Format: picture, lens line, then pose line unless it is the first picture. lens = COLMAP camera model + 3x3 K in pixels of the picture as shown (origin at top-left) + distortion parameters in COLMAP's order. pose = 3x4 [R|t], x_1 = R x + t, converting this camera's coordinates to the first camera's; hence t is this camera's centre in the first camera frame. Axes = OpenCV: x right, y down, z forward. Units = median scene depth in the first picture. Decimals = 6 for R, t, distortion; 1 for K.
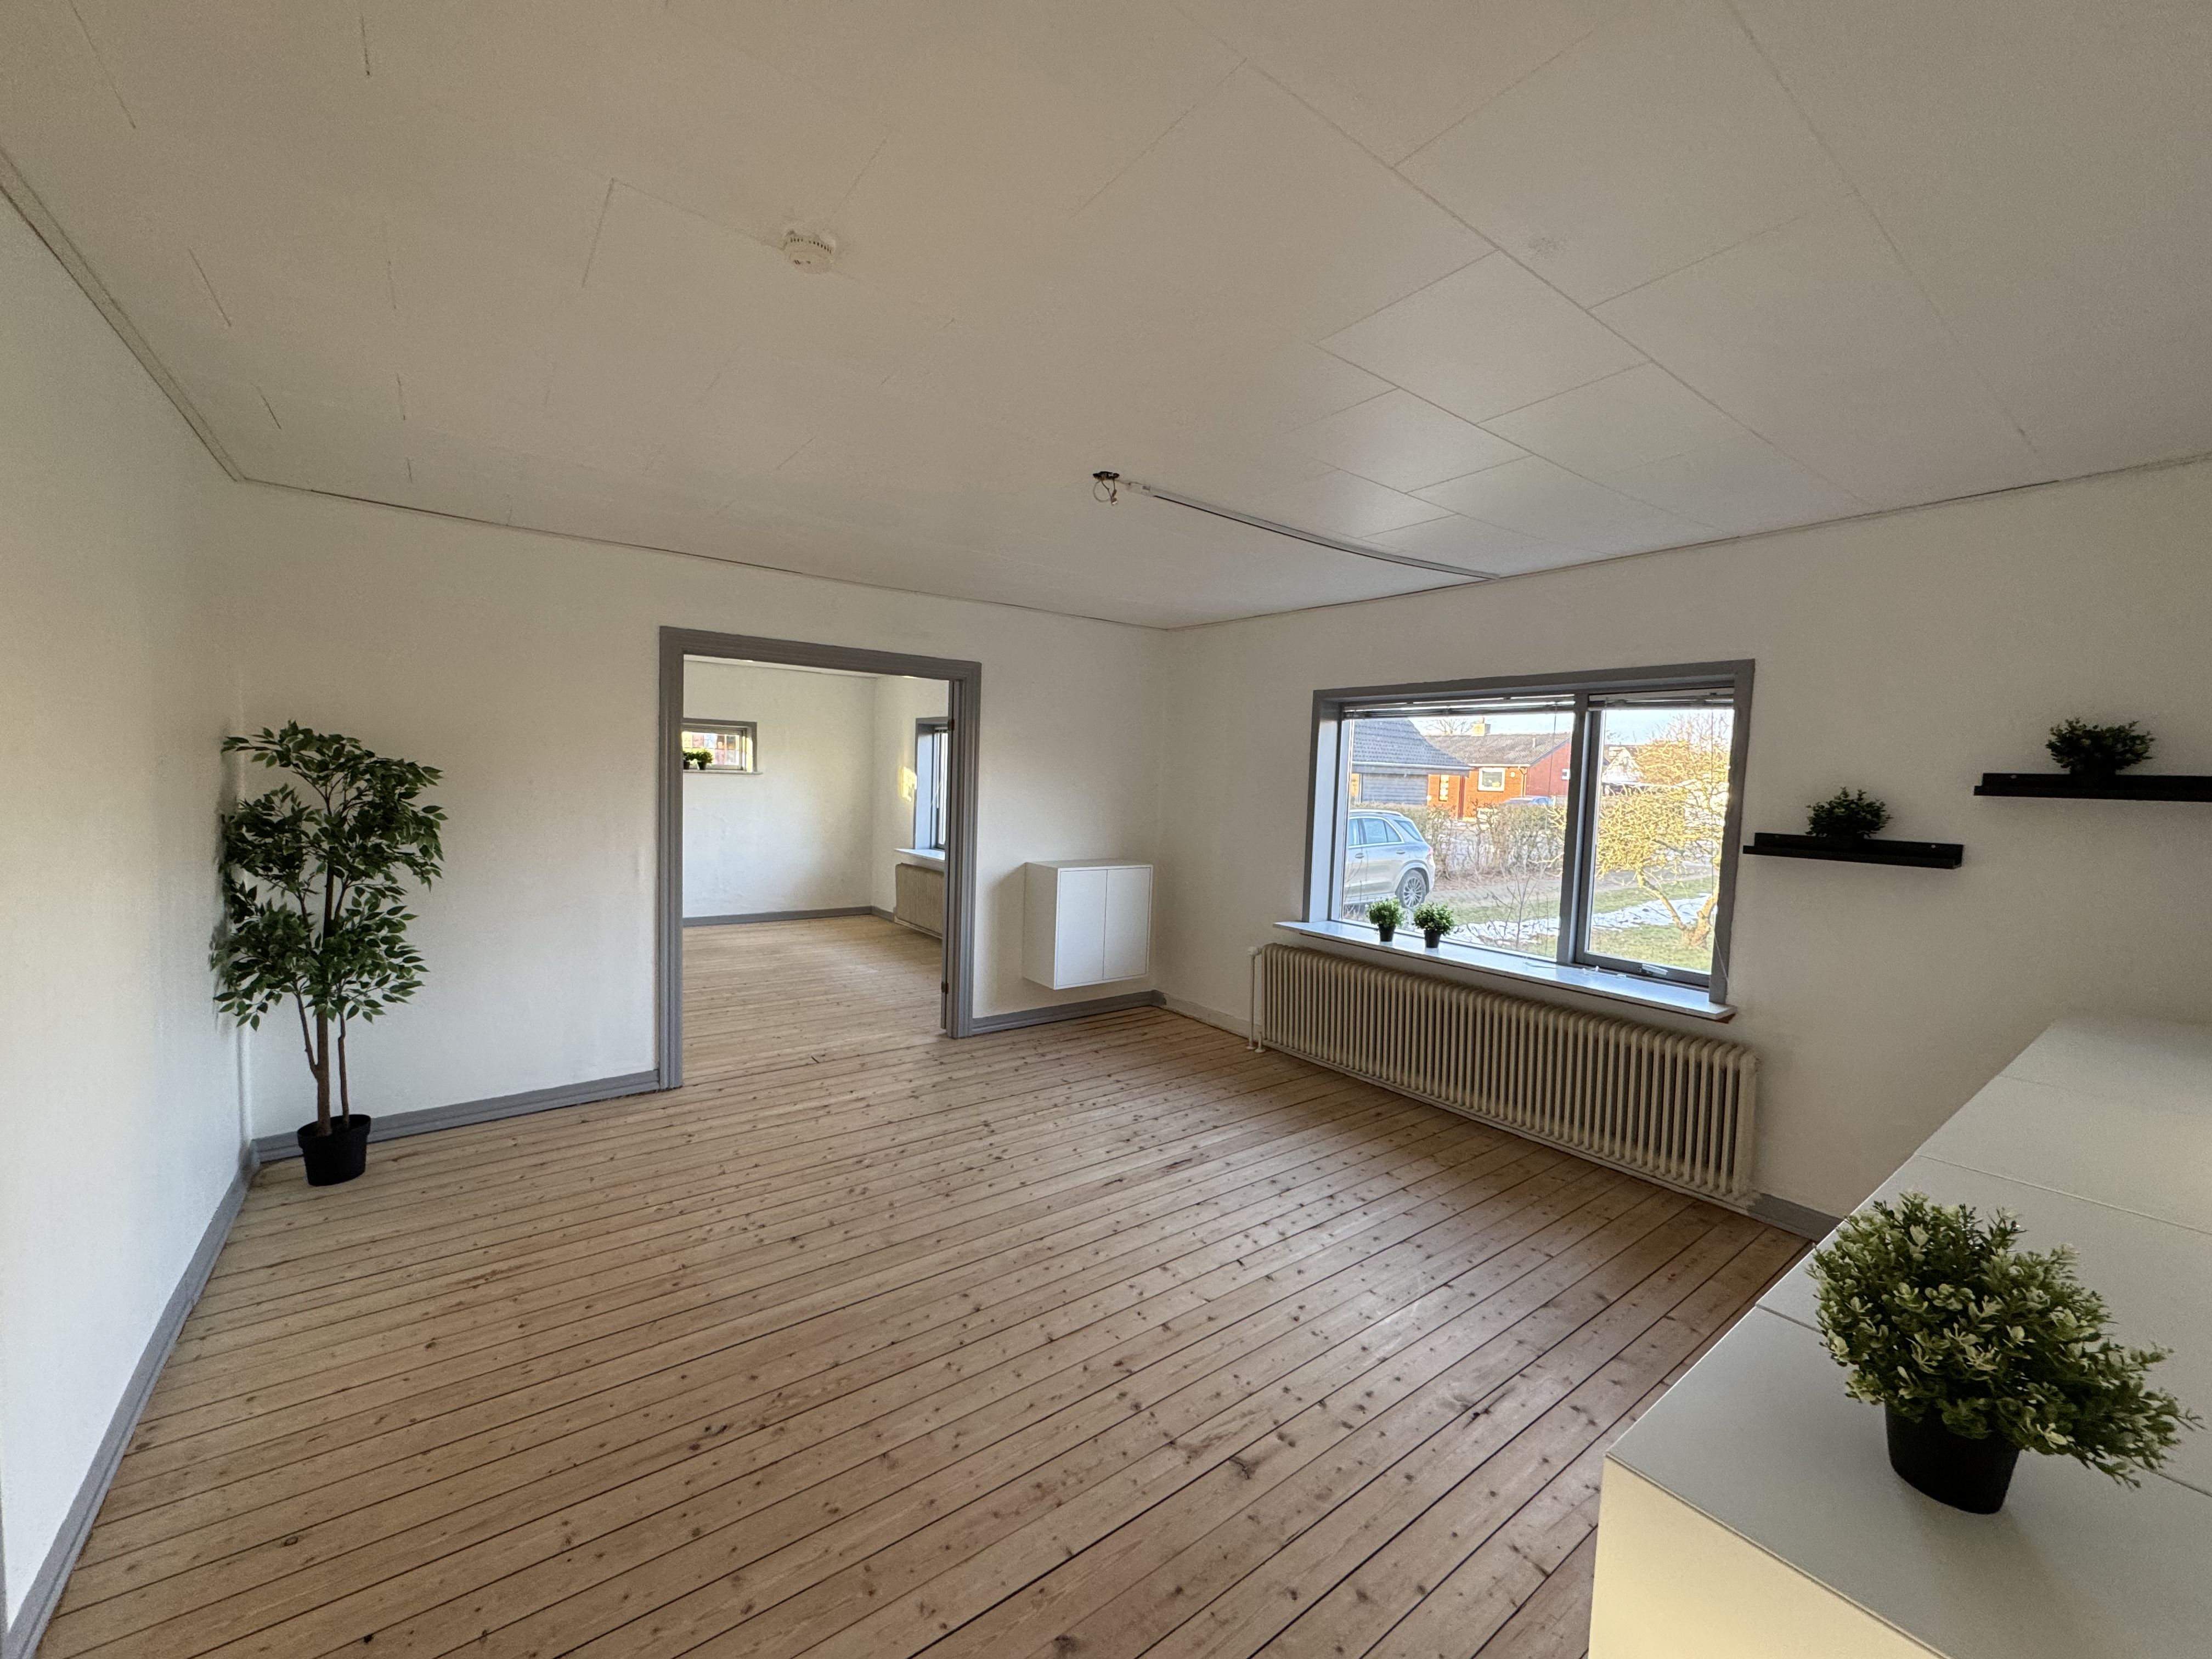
lens RADIAL K [[879.0, 0, 1100.3], [0, 879.0, 800.0], [0, 0, 1]] dist [-0.009583, 0.000058]
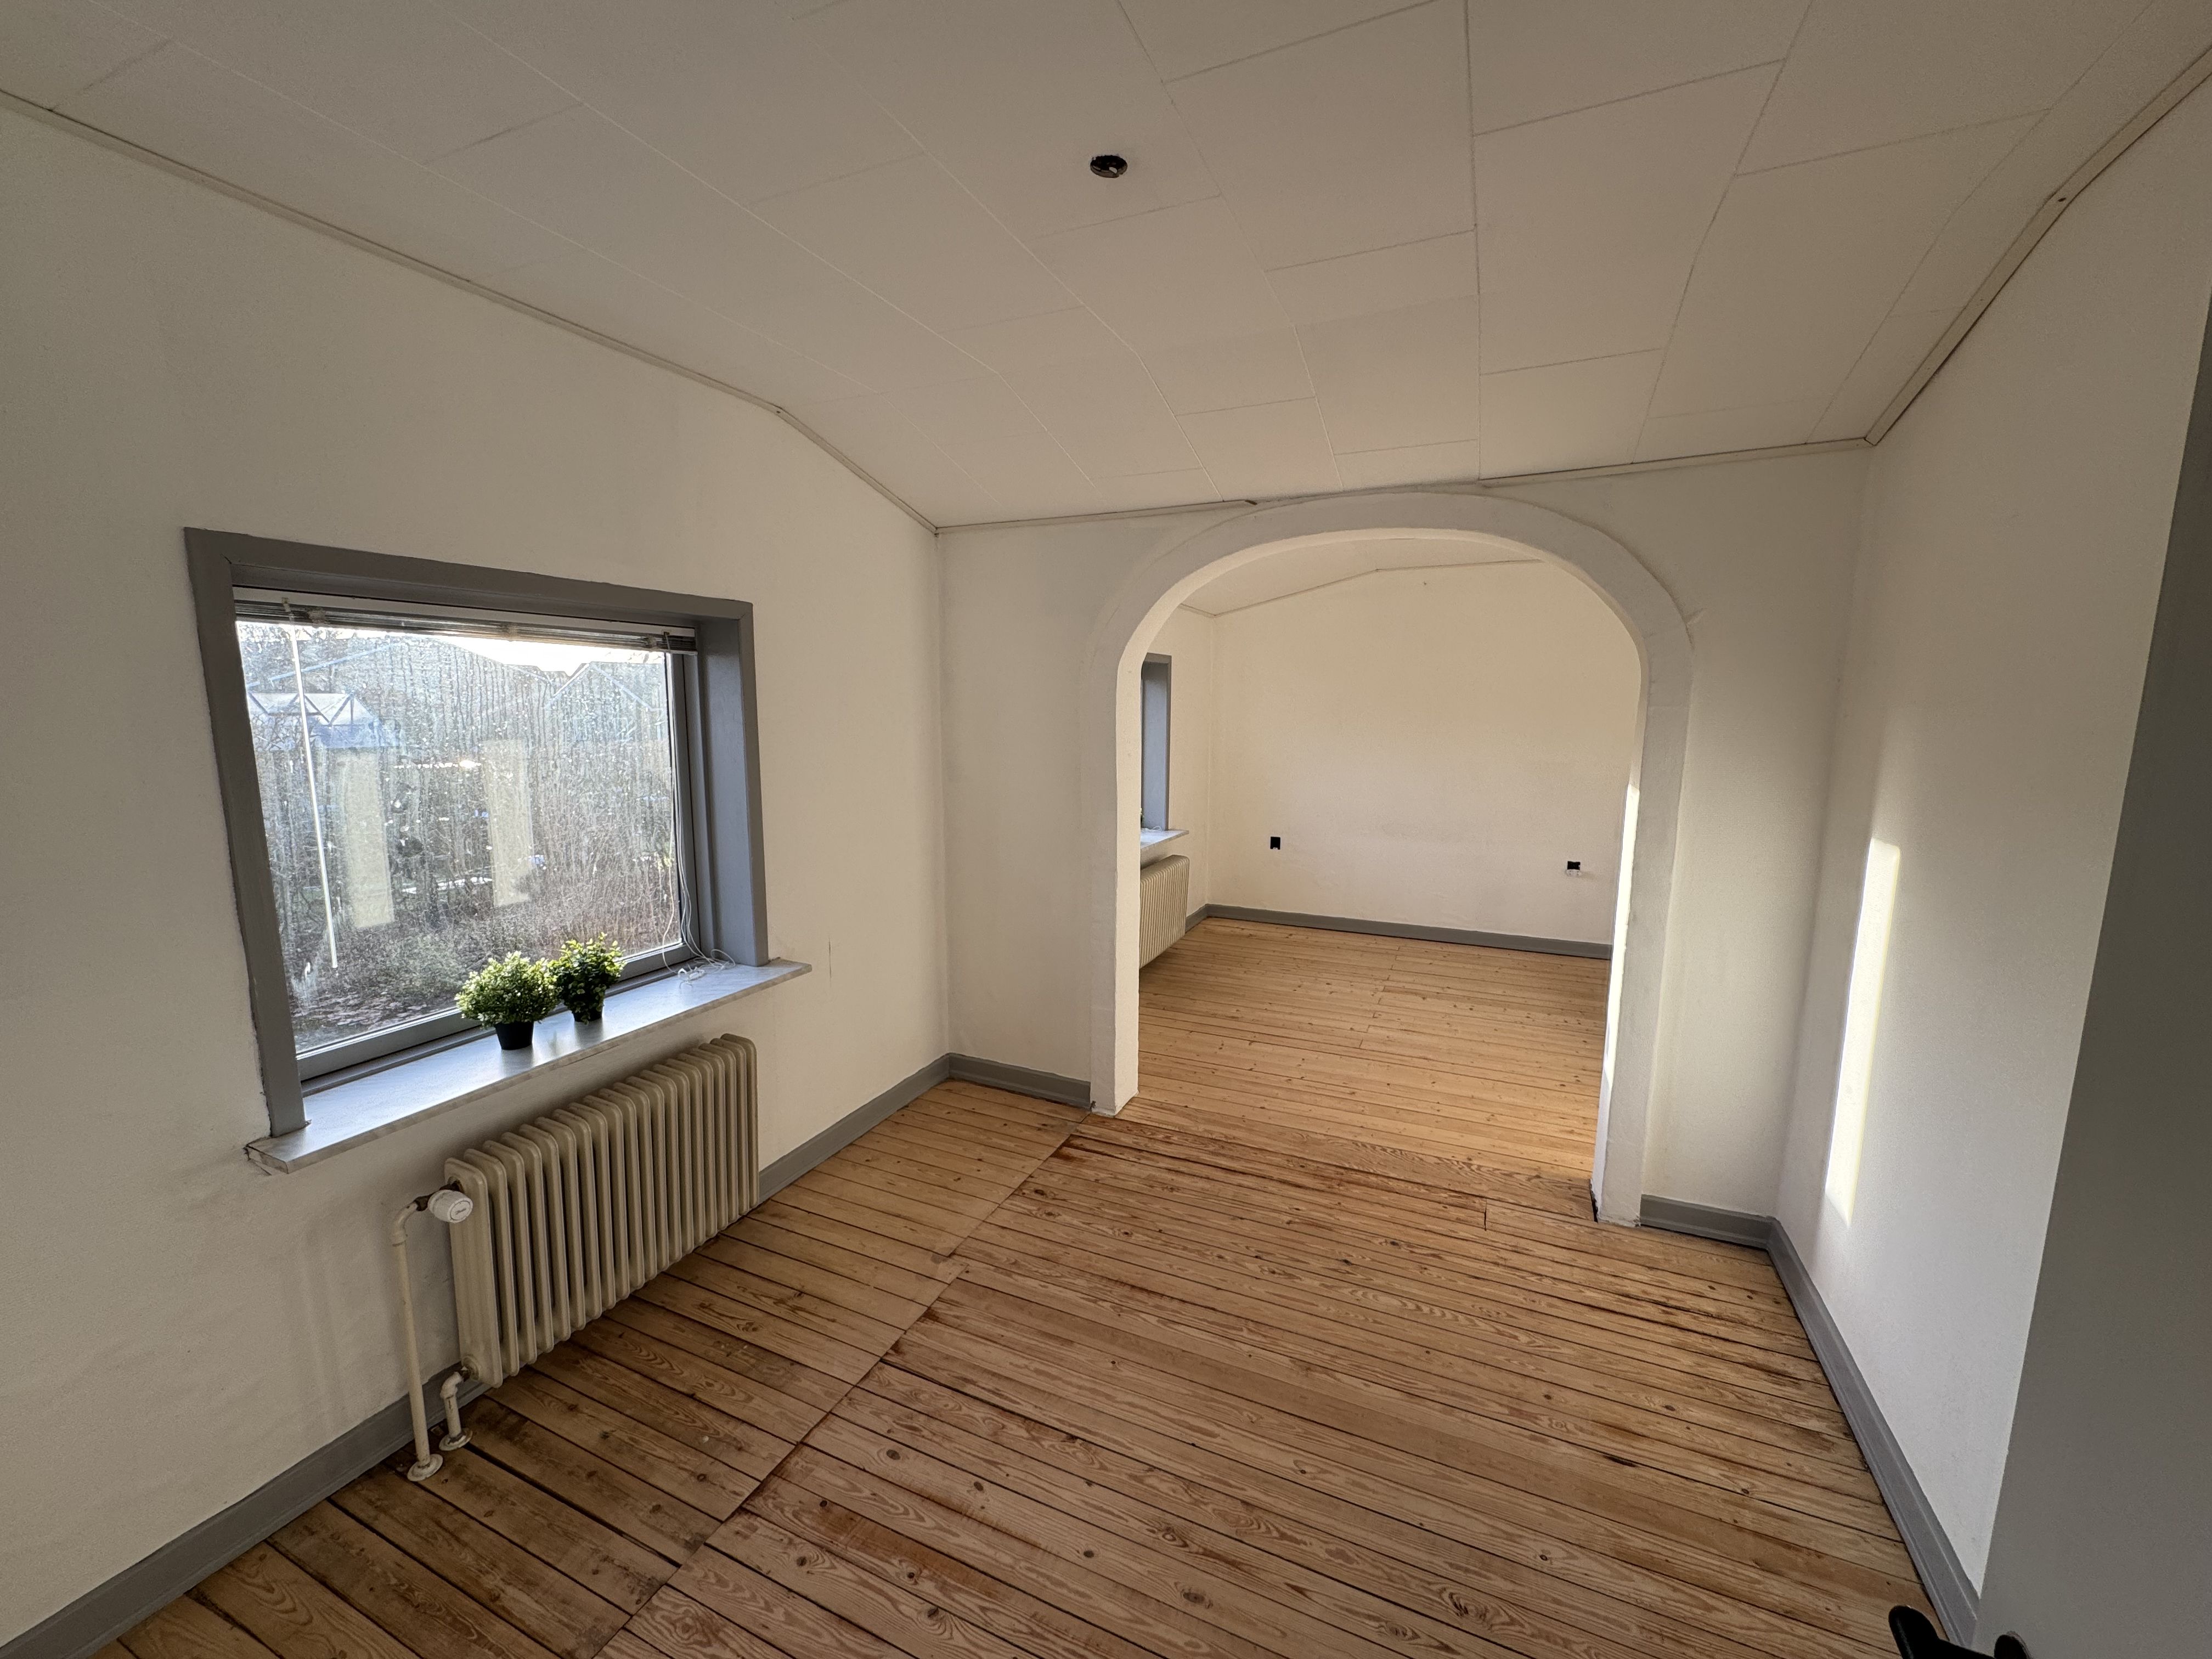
lens RADIAL K [[908.4, 0, 1110.0], [0, 908.4, 849.2], [0, 0, 1]] dist [0.001073, 0.000010]
pose [[-0.500244, -0.160326, 0.850912, -0.299678], [0.014822, 0.980979, 0.193546, -0.065931], [-0.865758, 0.109433, -0.488353, 0.935225]]
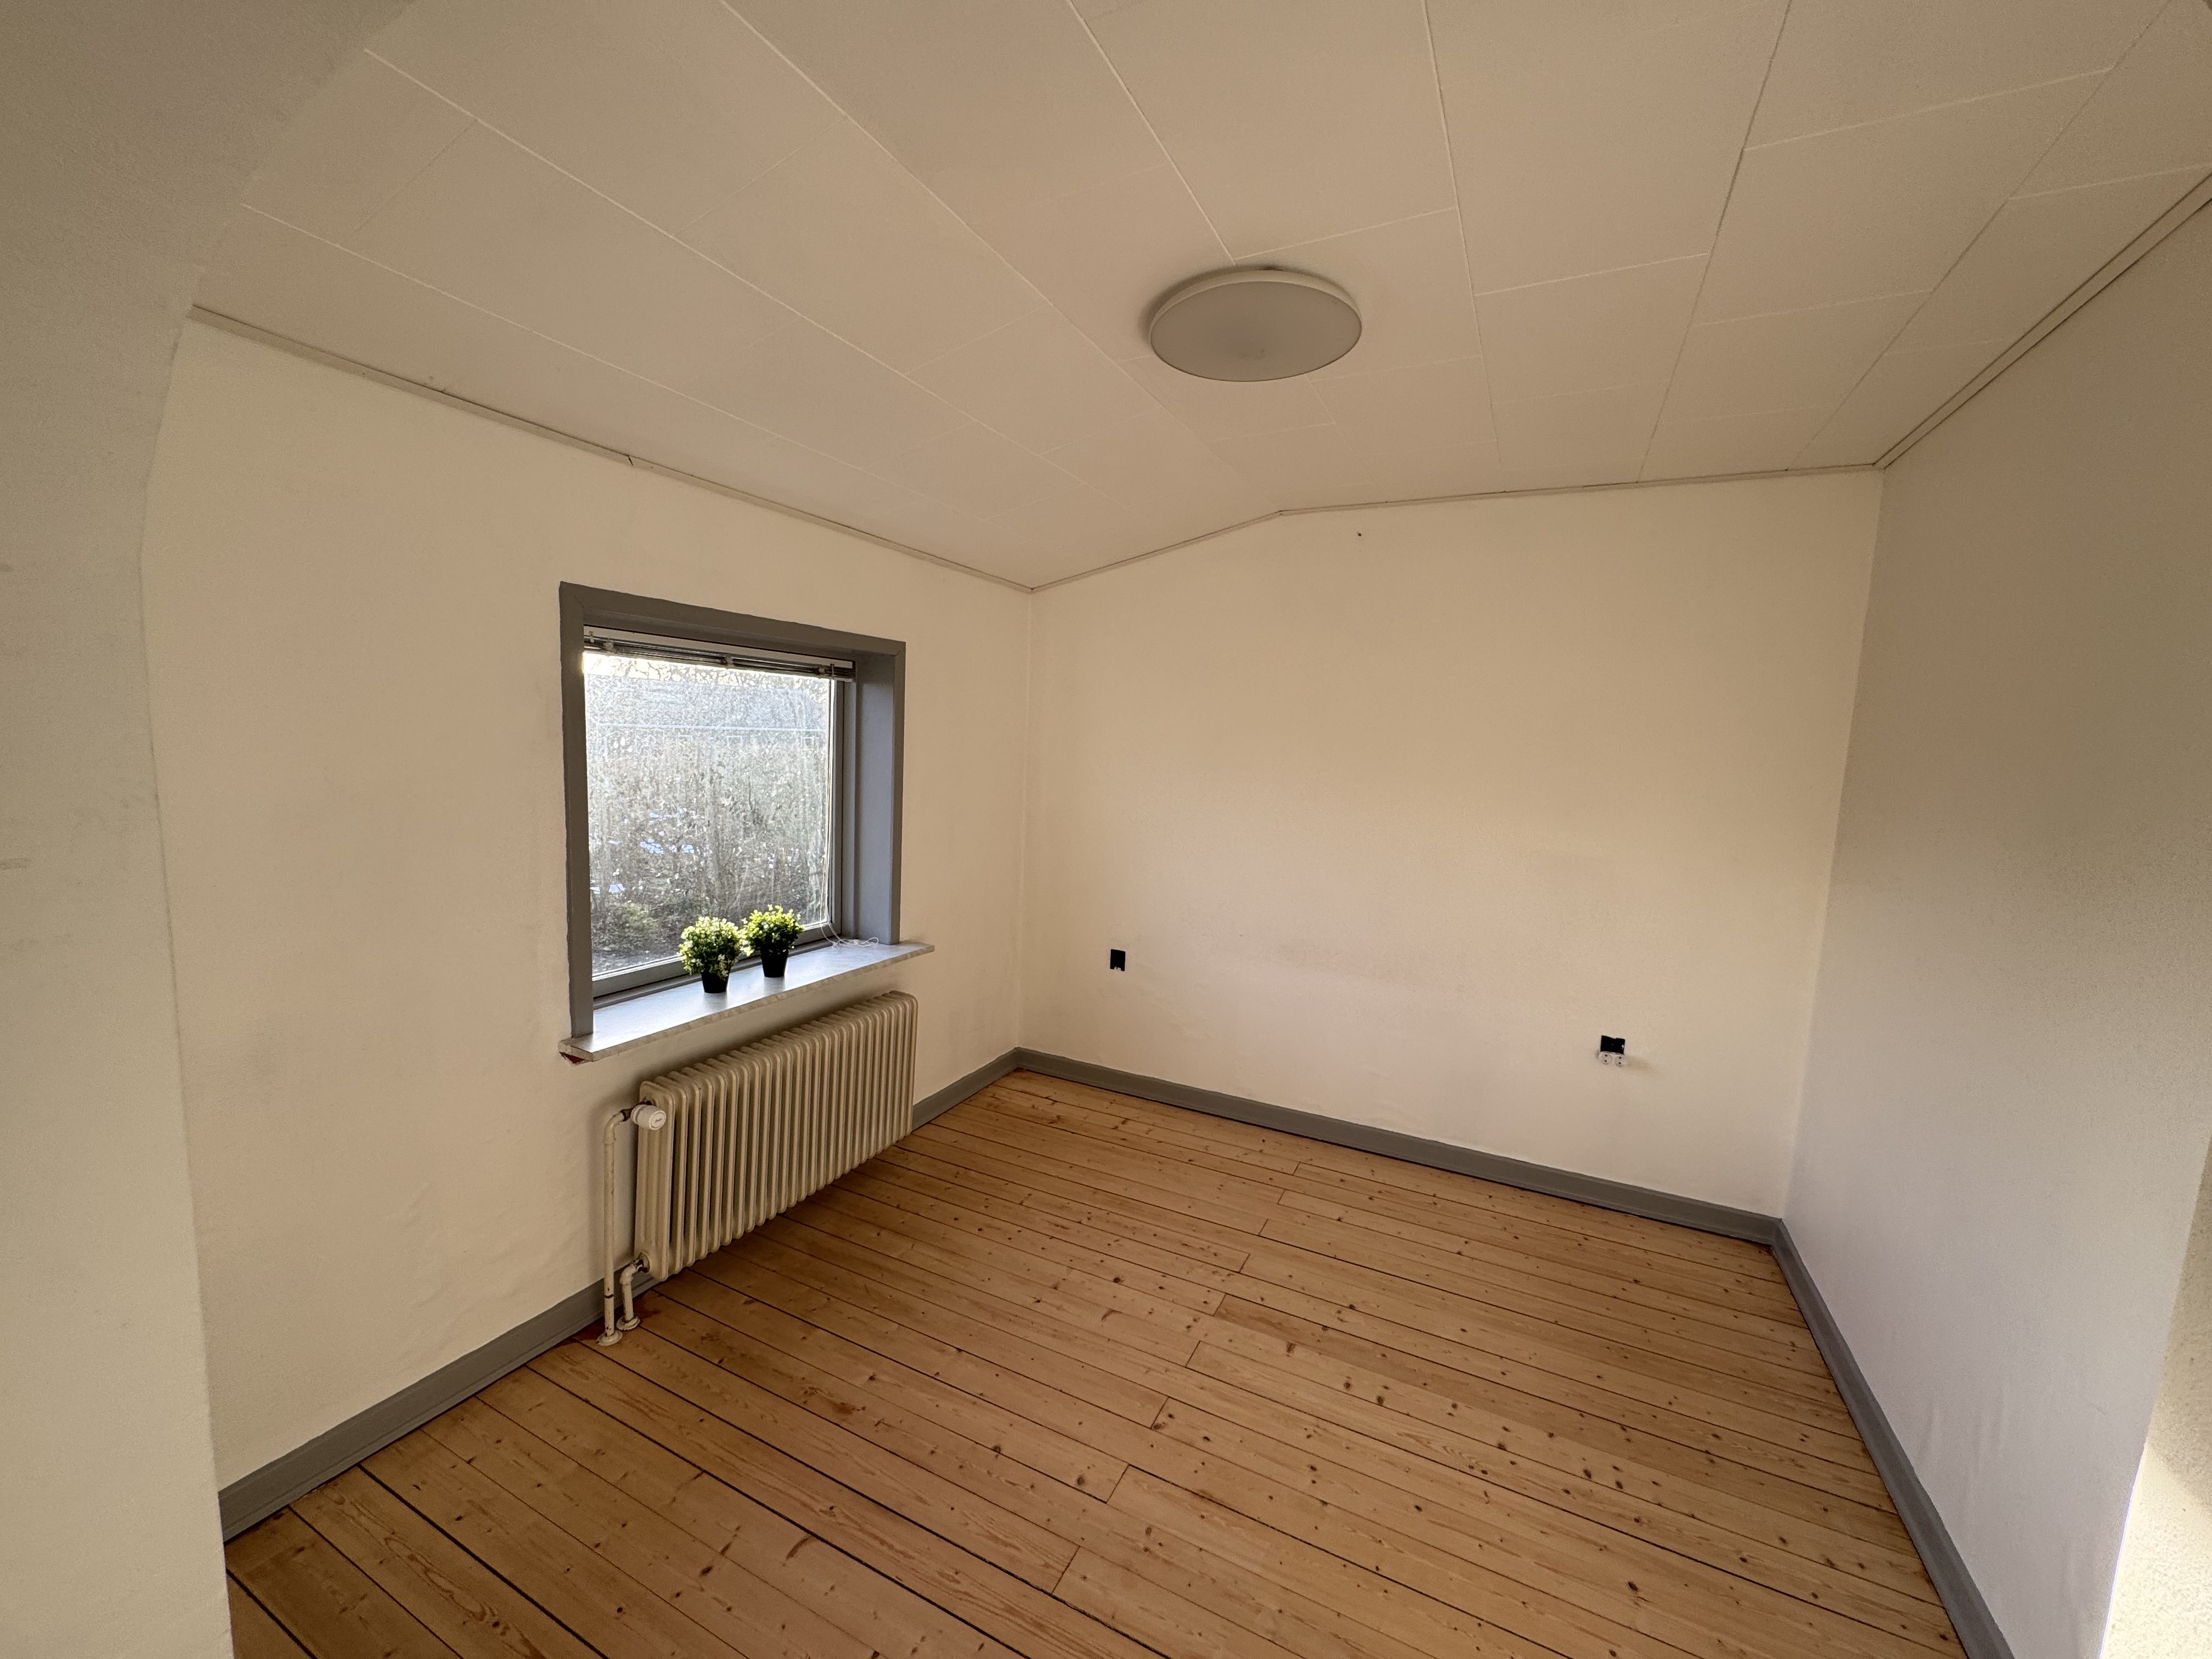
lens RADIAL K [[879.0, 0, 1100.3], [0, 879.0, 800.0], [0, 0, 1]] dist [-0.009583, 0.000058]
pose [[-0.447184, -0.110667, 0.887569, -0.373623], [-0.025426, 0.993488, 0.111063, -0.070720], [-0.894080, 0.027098, -0.447086, 1.034119]]
